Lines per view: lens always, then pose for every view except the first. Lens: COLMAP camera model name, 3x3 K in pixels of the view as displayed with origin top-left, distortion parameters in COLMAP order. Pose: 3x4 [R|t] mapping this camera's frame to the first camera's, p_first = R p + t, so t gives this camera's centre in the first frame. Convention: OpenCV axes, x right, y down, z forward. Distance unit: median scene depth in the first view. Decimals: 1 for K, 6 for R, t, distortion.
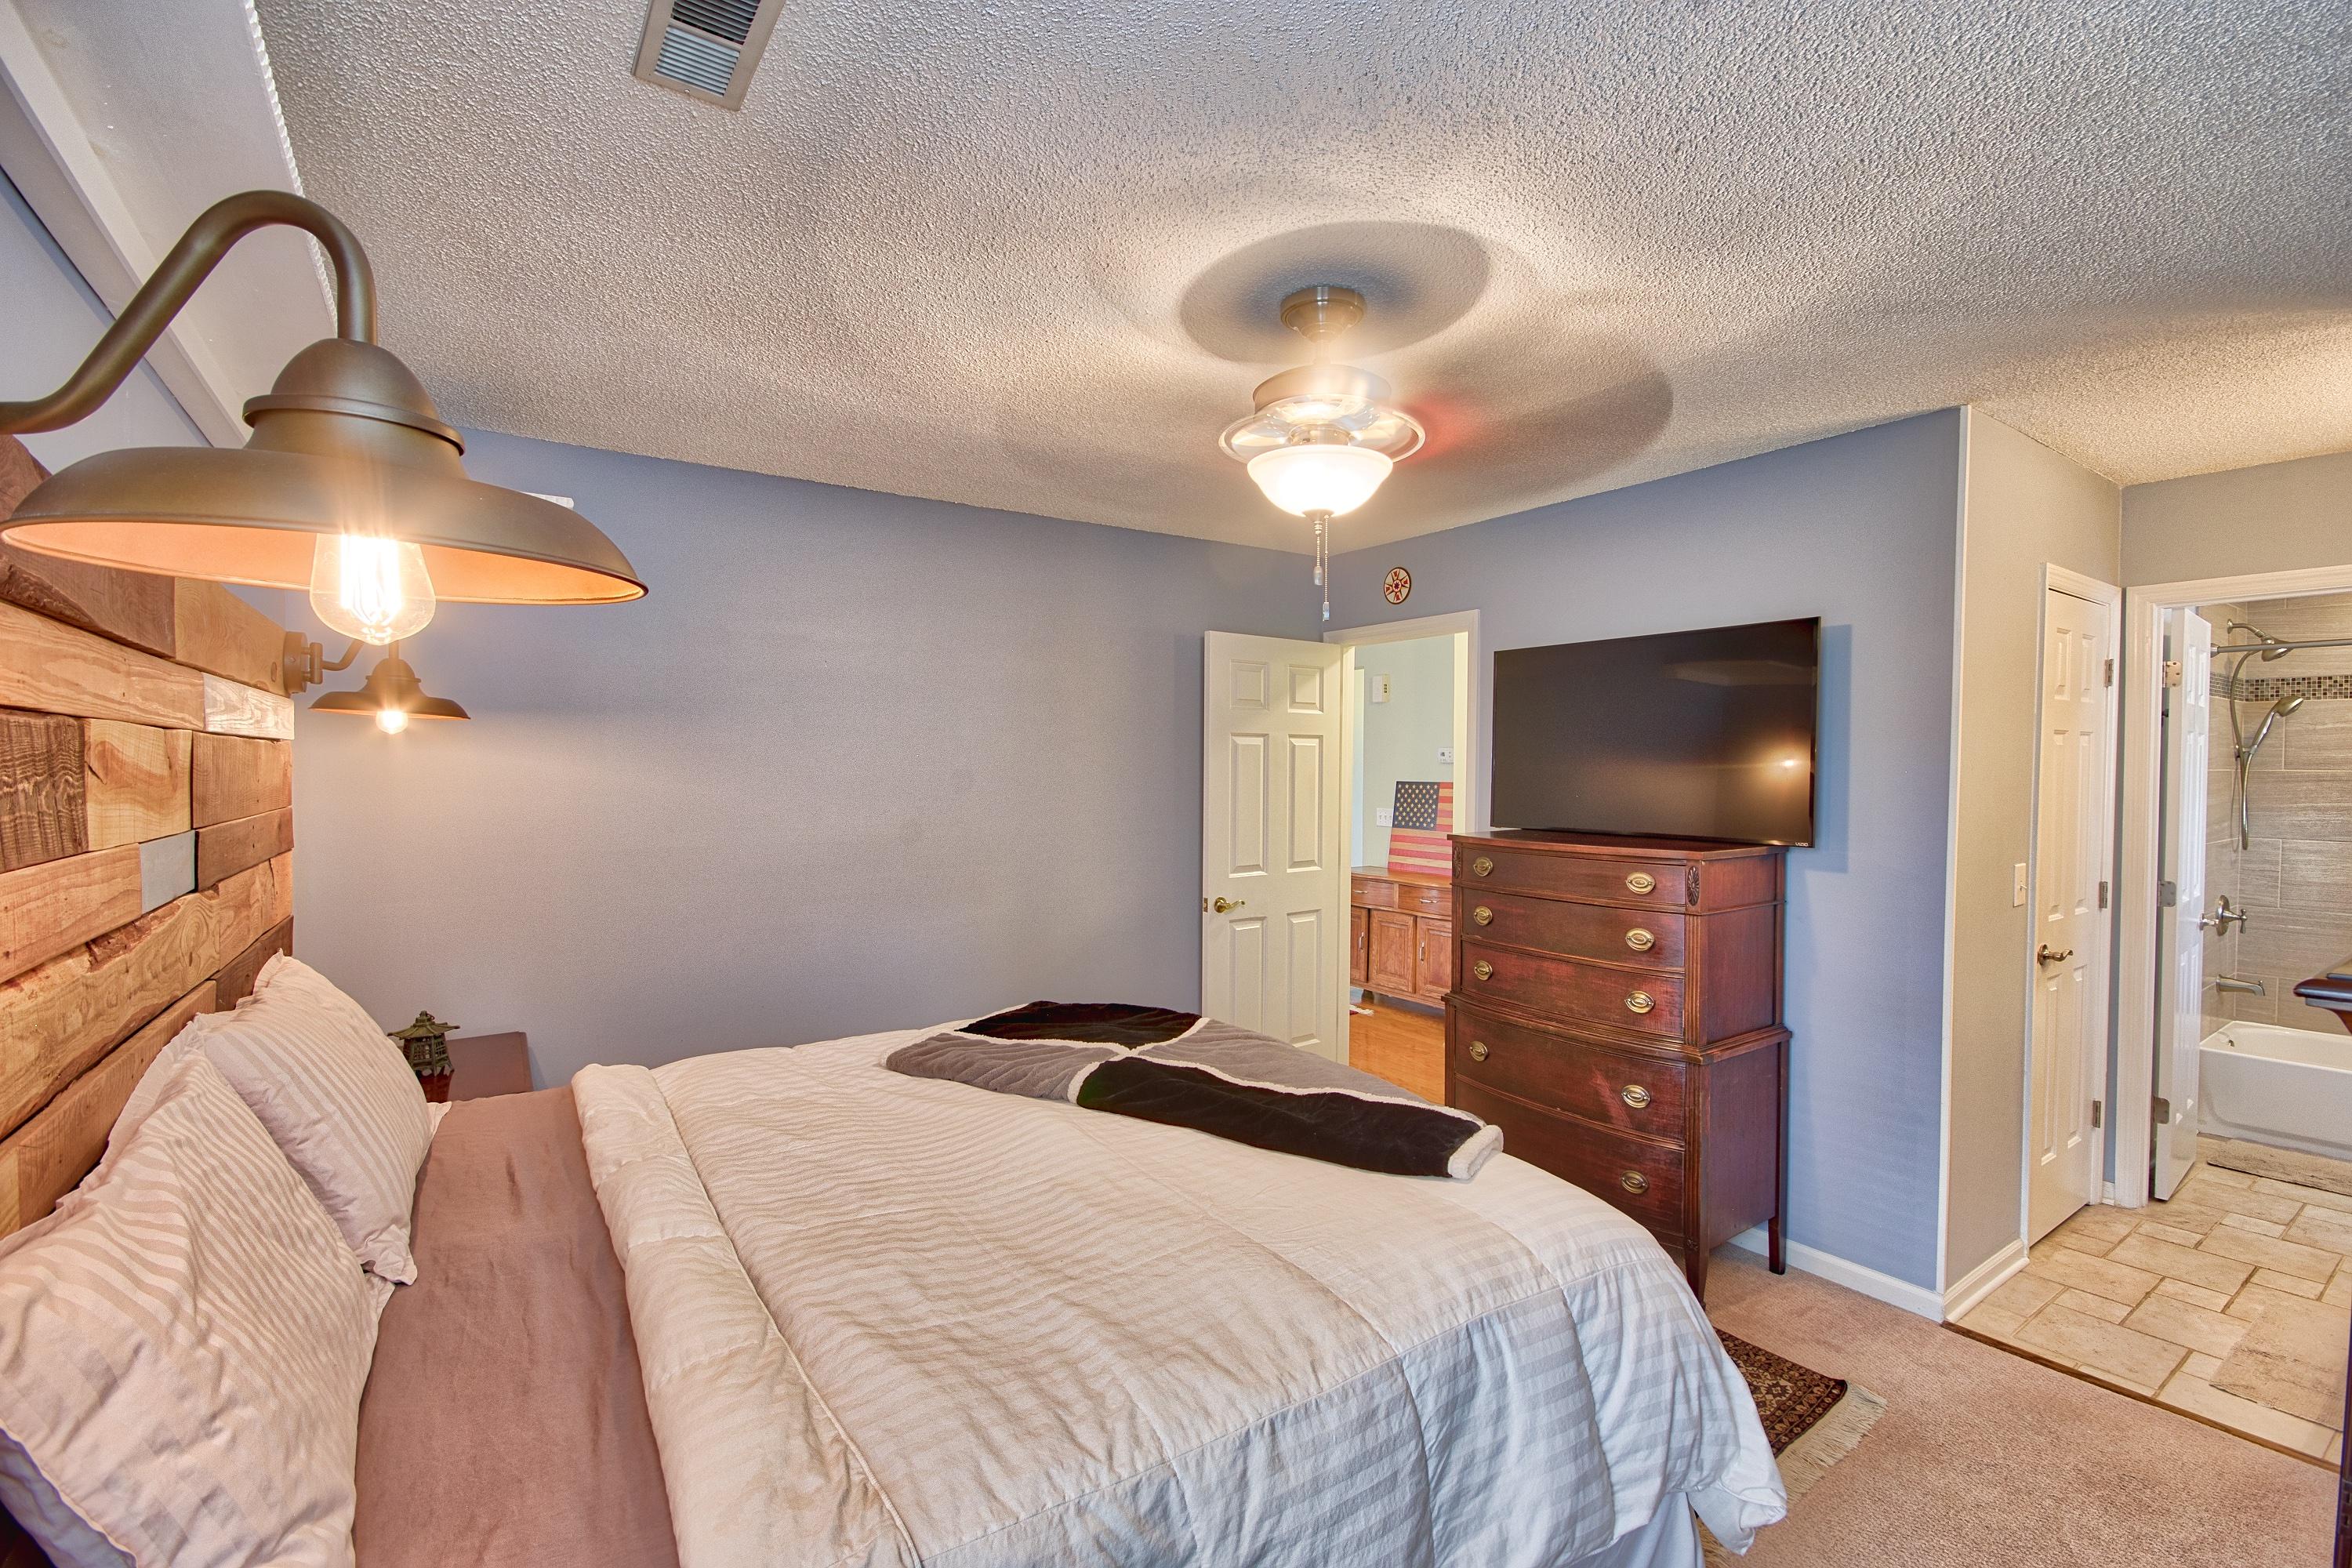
lens RADIAL K [[1027.5, 0, 1188.5], [0, 1027.5, 790.9], [0, 0, 1]] dist [-0.001046, -0.007130]
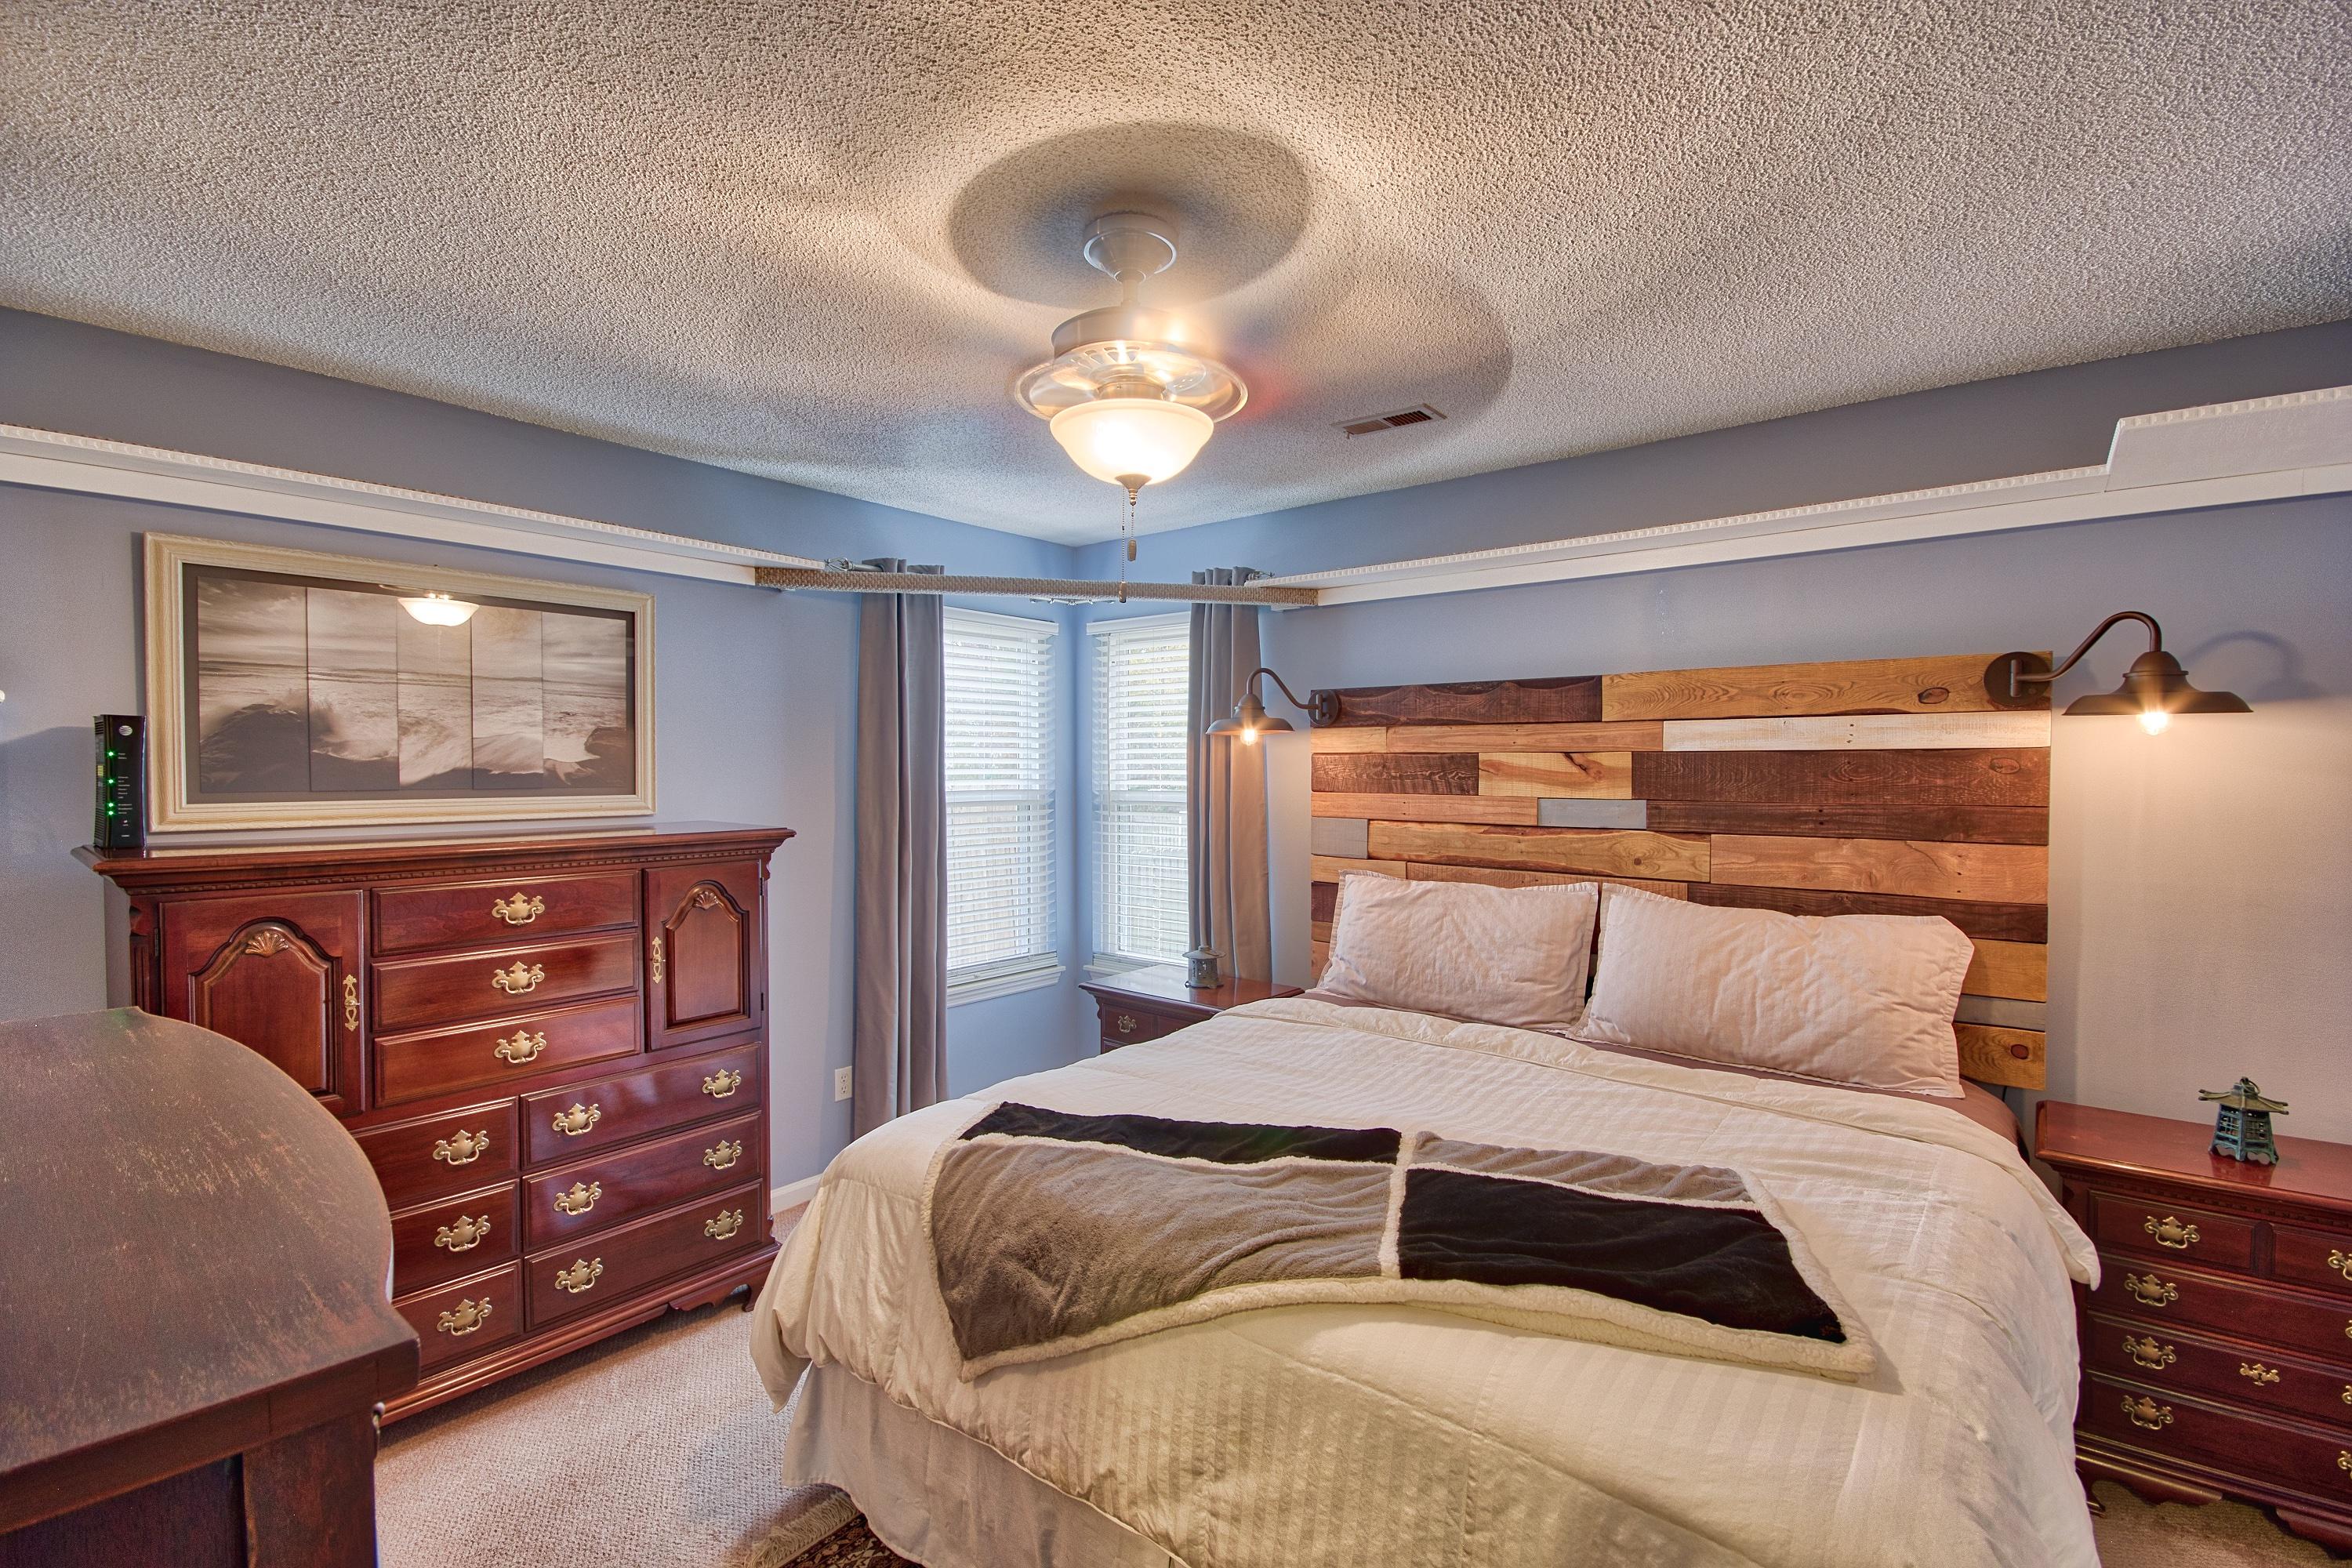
lens RADIAL K [[1027.5, 0, 1197.3], [0, 1027.5, 783.7], [0, 0, 1]] dist [-0.001046, -0.007130]
pose [[-0.961316, -0.000434, -0.275449, 0.276755], [-0.010216, 0.999367, 0.034079, -0.036575], [0.275259, 0.035575, -0.960712, 1.602091]]
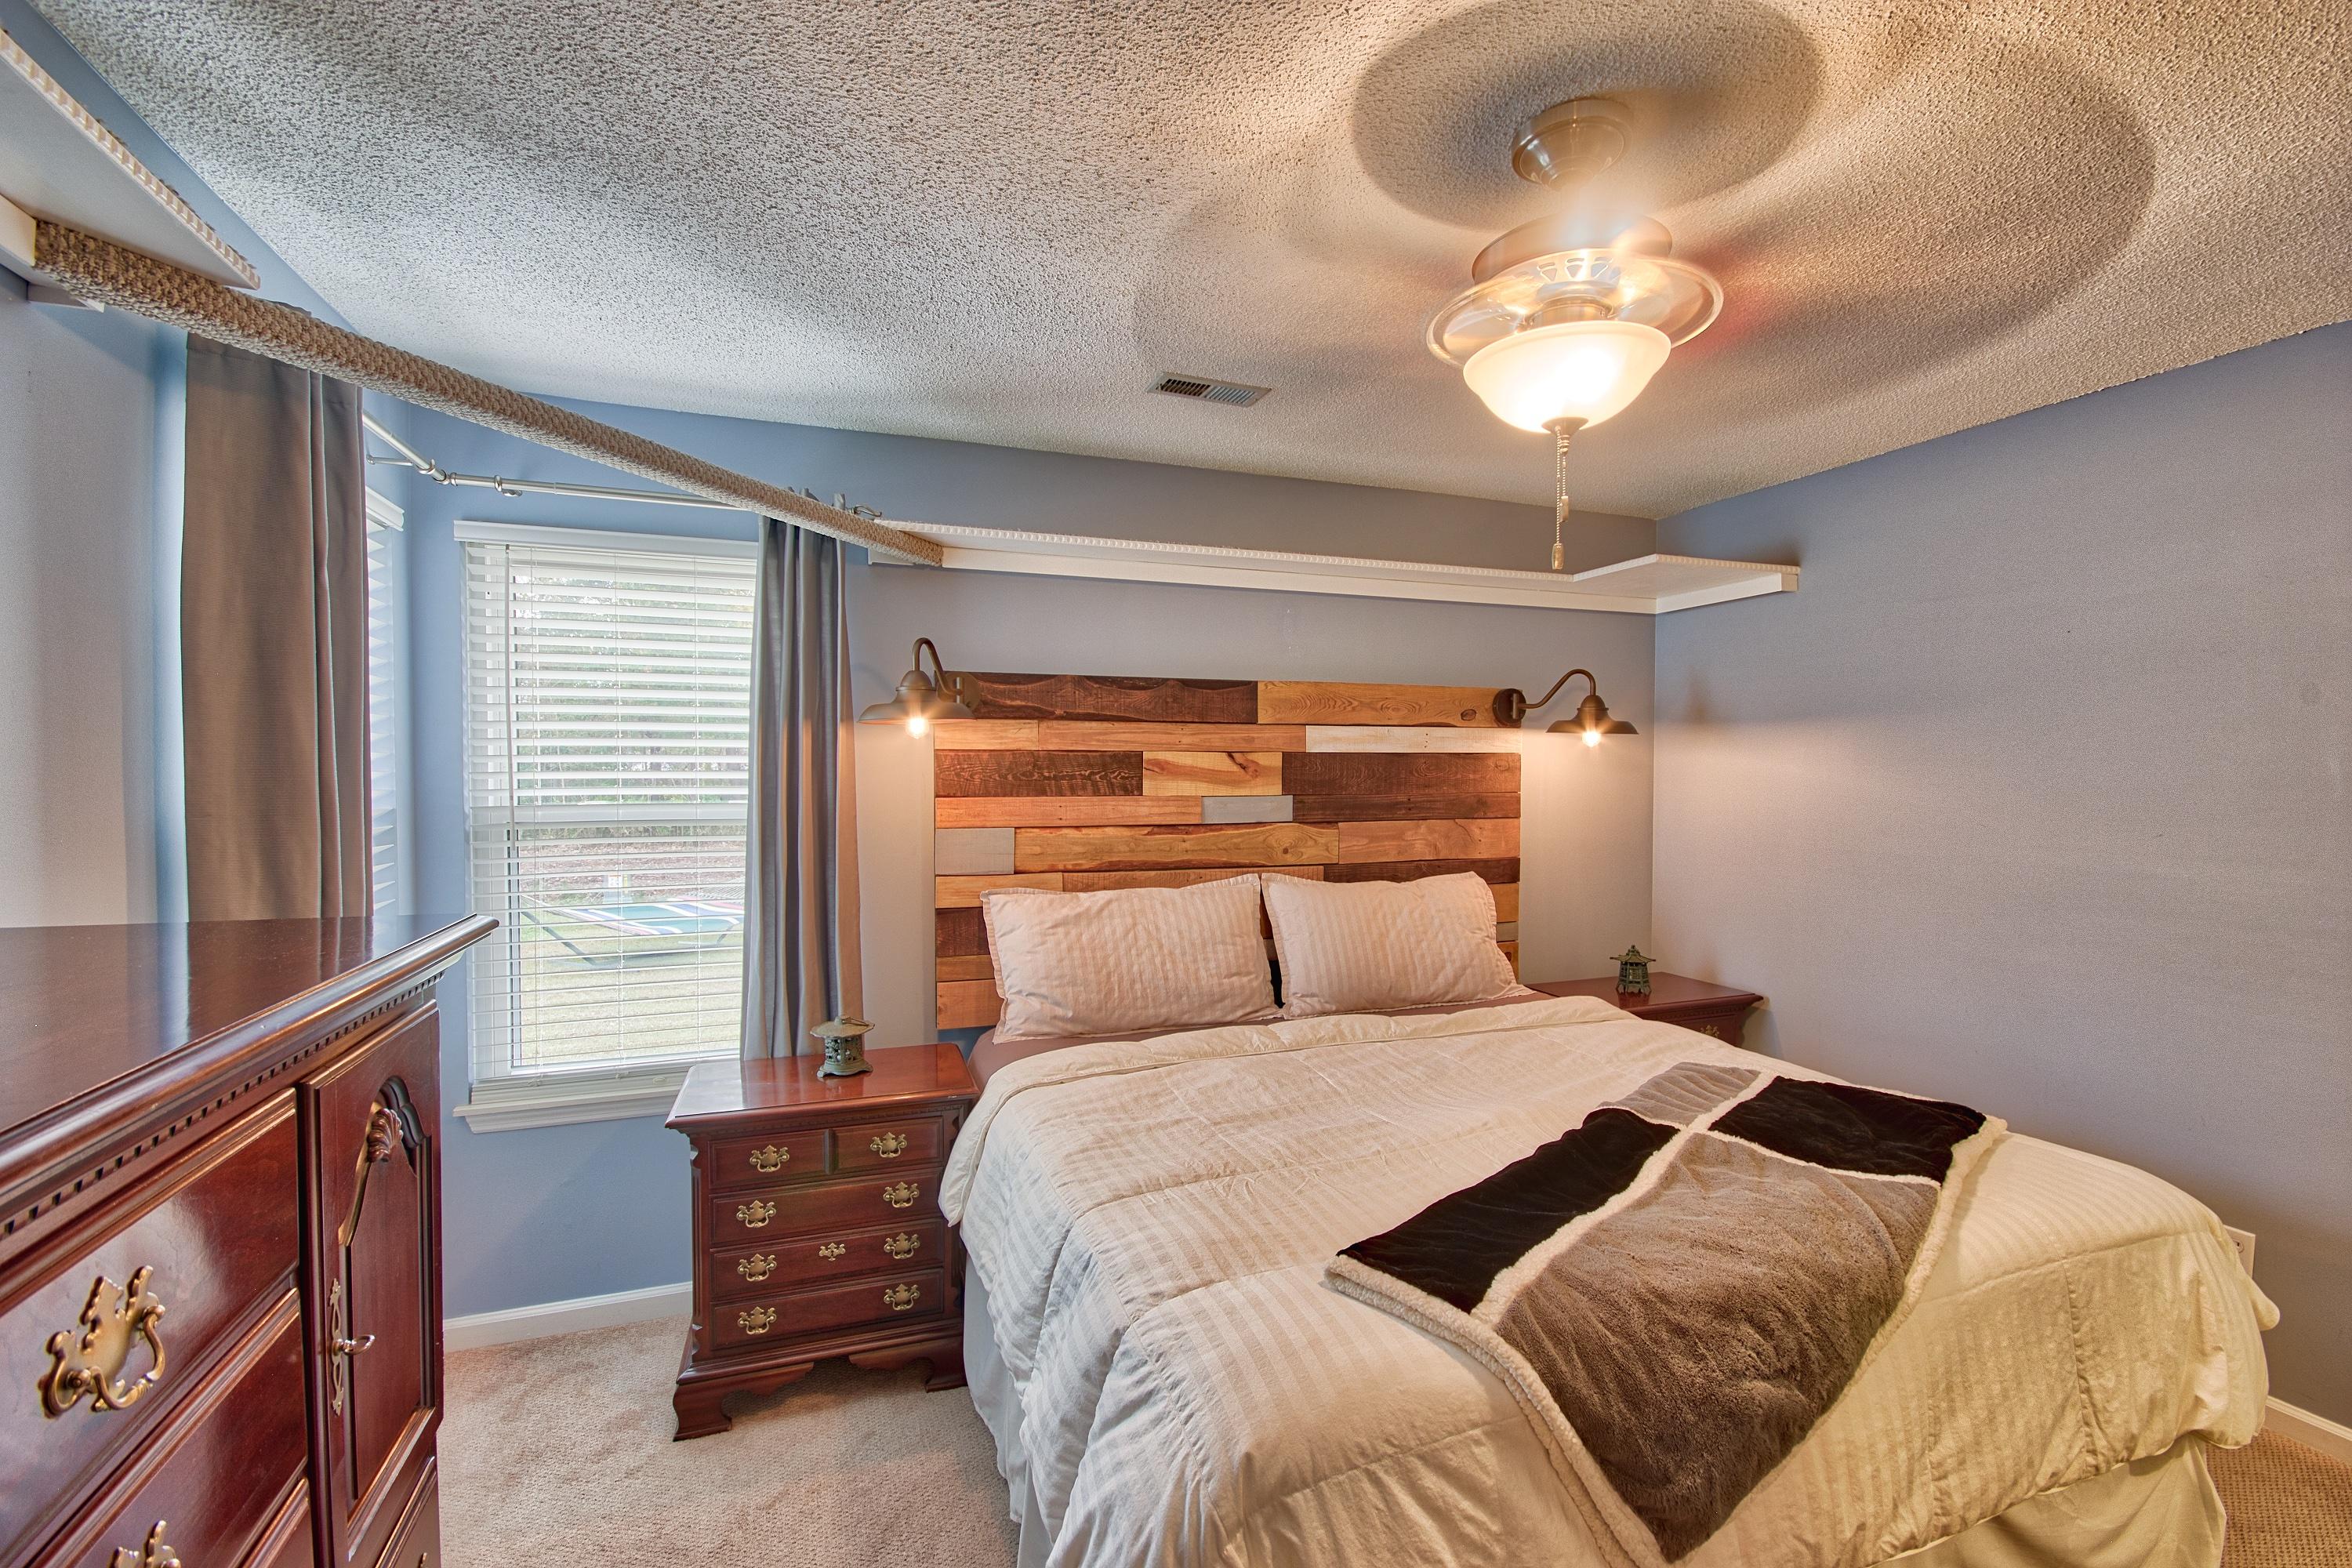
lens RADIAL K [[1027.5, 0, 1184.5], [0, 1027.5, 786.8], [0, 0, 1]] dist [-0.001046, -0.007130]
pose [[-0.257110, 0.013346, -0.966290, 0.783797], [-0.018376, 0.999656, 0.018696, -0.015872], [0.966208, 0.022563, -0.256776, 0.800544]]
